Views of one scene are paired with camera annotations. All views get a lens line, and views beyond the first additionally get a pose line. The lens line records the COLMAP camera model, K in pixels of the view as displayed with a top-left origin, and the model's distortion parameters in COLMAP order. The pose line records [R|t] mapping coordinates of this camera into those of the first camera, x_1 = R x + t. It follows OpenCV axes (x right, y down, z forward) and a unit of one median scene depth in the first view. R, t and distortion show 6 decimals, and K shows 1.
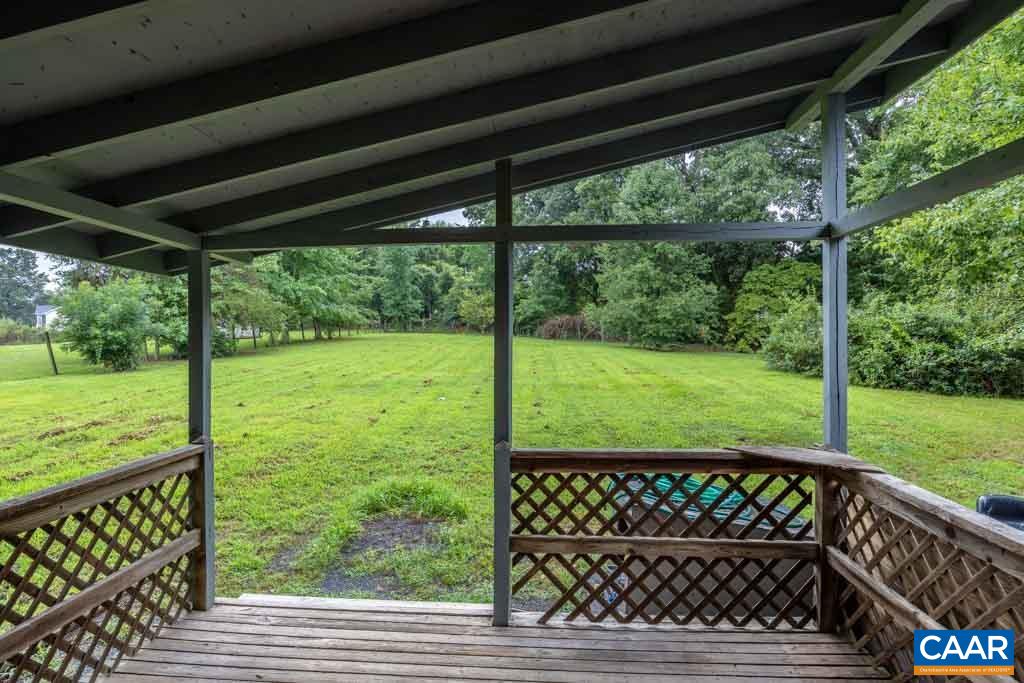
lens RADIAL K [[580.1, 0, 509.3], [0, 580.1, 339.7], [0, 0, 1]] dist [-0.004607, -0.000561]
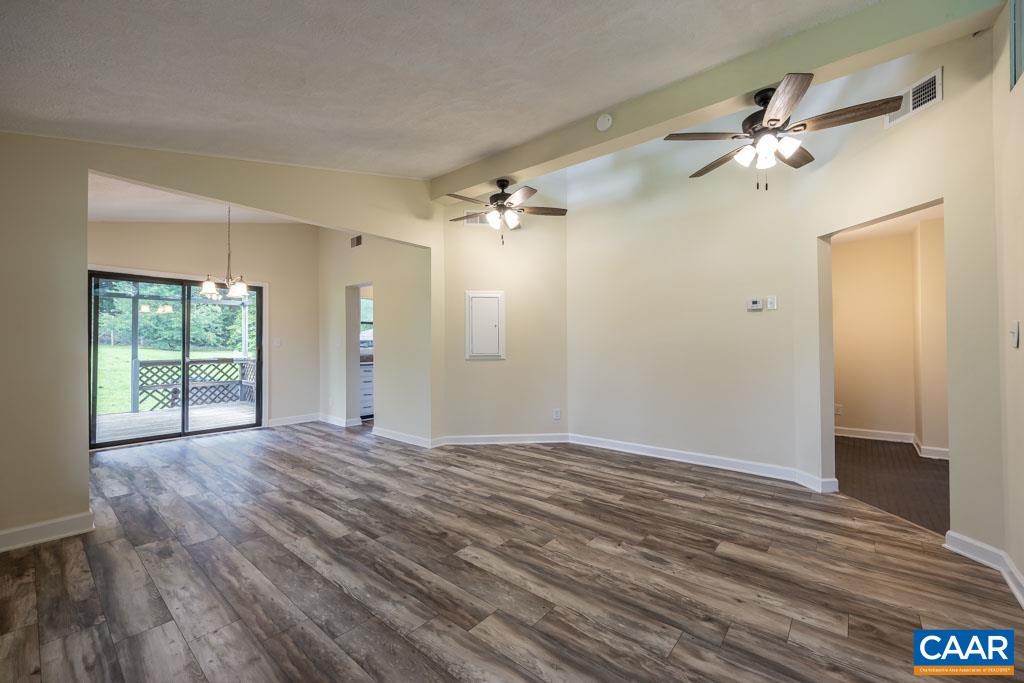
lens RADIAL K [[408.1, 0, 507.8], [0, 408.1, 341.2], [0, 0, 1]] dist [0.003638, -0.000111]
pose [[0.581916, 0.007475, 0.813214, -0.679952], [0.003710, 0.999923, -0.011847, 0.110174], [-0.813240, 0.009911, 0.581844, -2.111791]]
